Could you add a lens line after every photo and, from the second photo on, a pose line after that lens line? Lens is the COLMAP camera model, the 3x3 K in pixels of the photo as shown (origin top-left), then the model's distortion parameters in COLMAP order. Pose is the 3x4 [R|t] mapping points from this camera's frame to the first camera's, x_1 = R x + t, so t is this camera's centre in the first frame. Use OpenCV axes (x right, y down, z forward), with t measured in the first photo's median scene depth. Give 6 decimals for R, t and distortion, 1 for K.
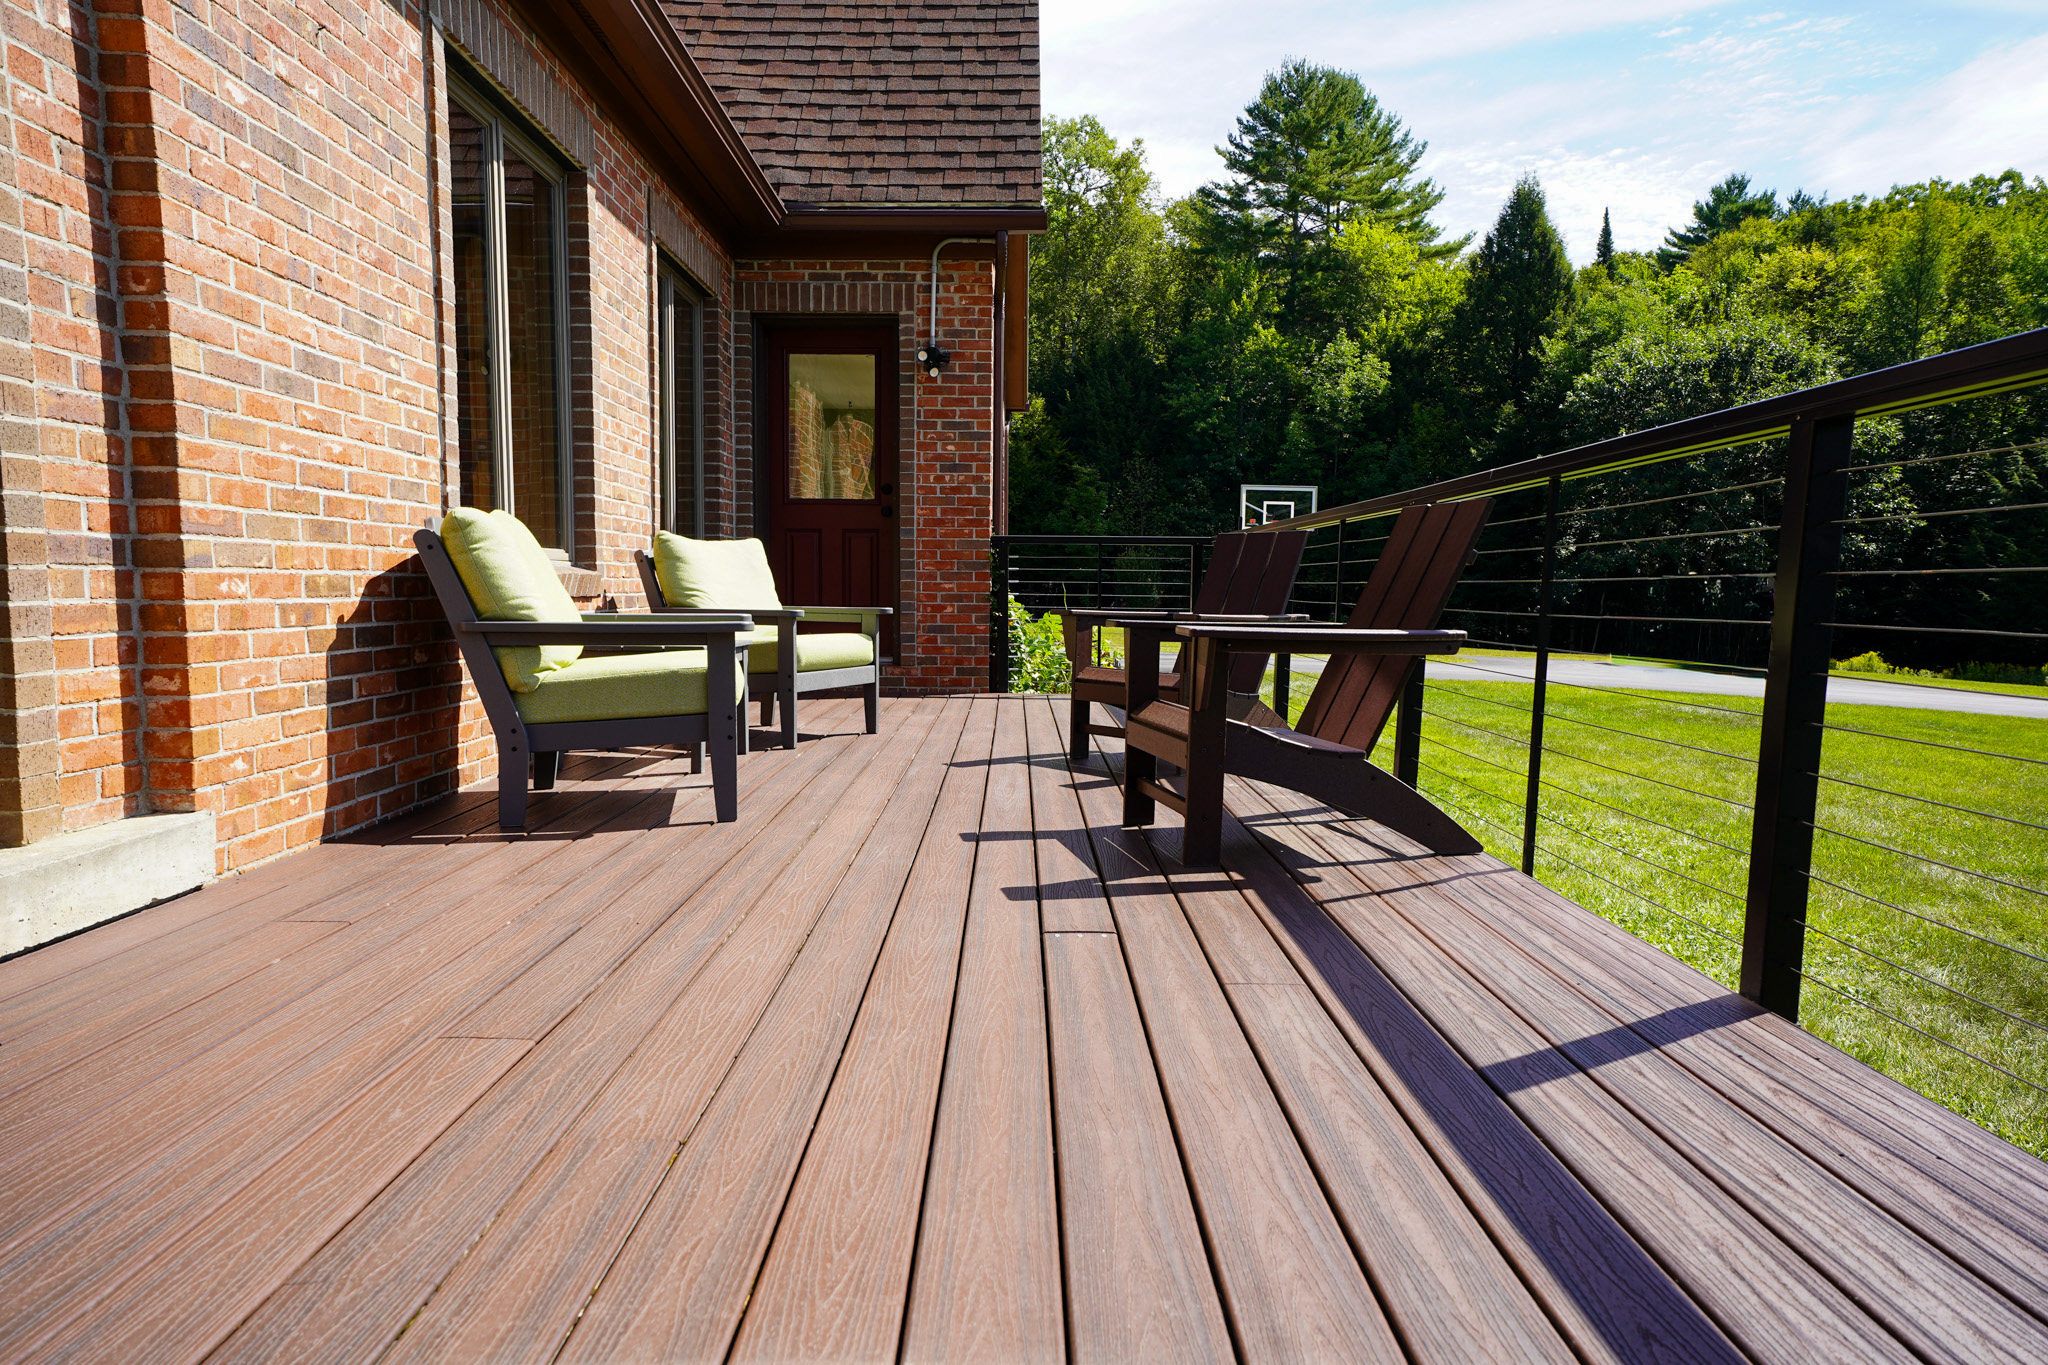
lens RADIAL K [[1239.9, 0, 1023.9], [0, 1239.9, 667.0], [0, 0, 1]] dist [0.034000, 0.025507]
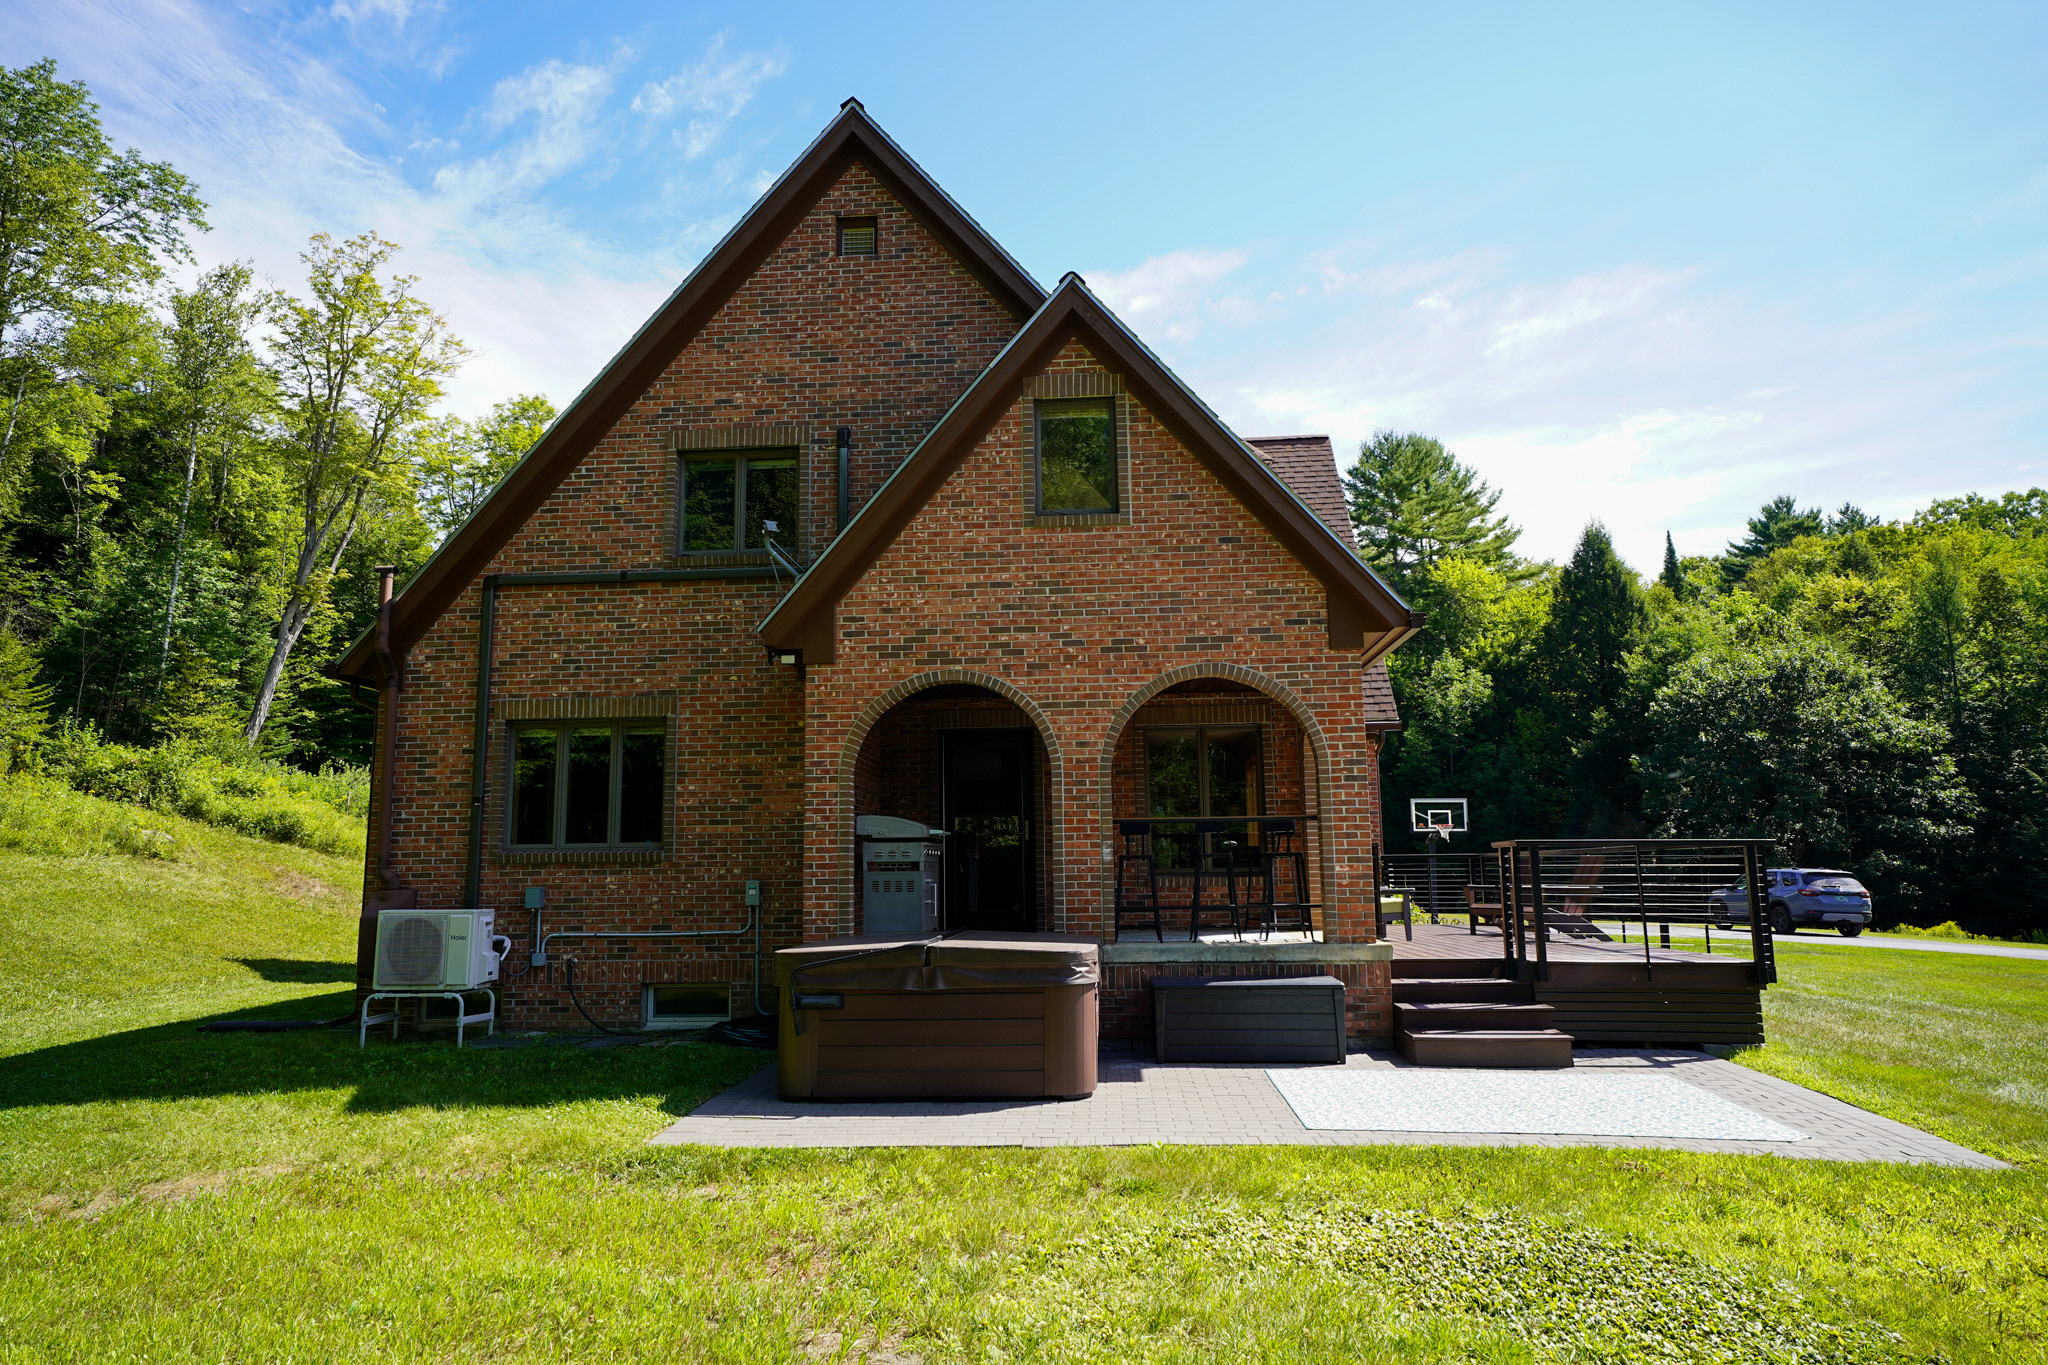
lens RADIAL K [[1239.9, 0, 1036.9], [0, 1239.9, 697.5], [0, 0, 1]] dist [0.034000, 0.025507]
pose [[0.997846, -0.028895, -0.058902, -0.060610], [0.016273, 0.978742, -0.204448, 0.007389], [0.063557, 0.203049, 0.977104, -0.156793]]
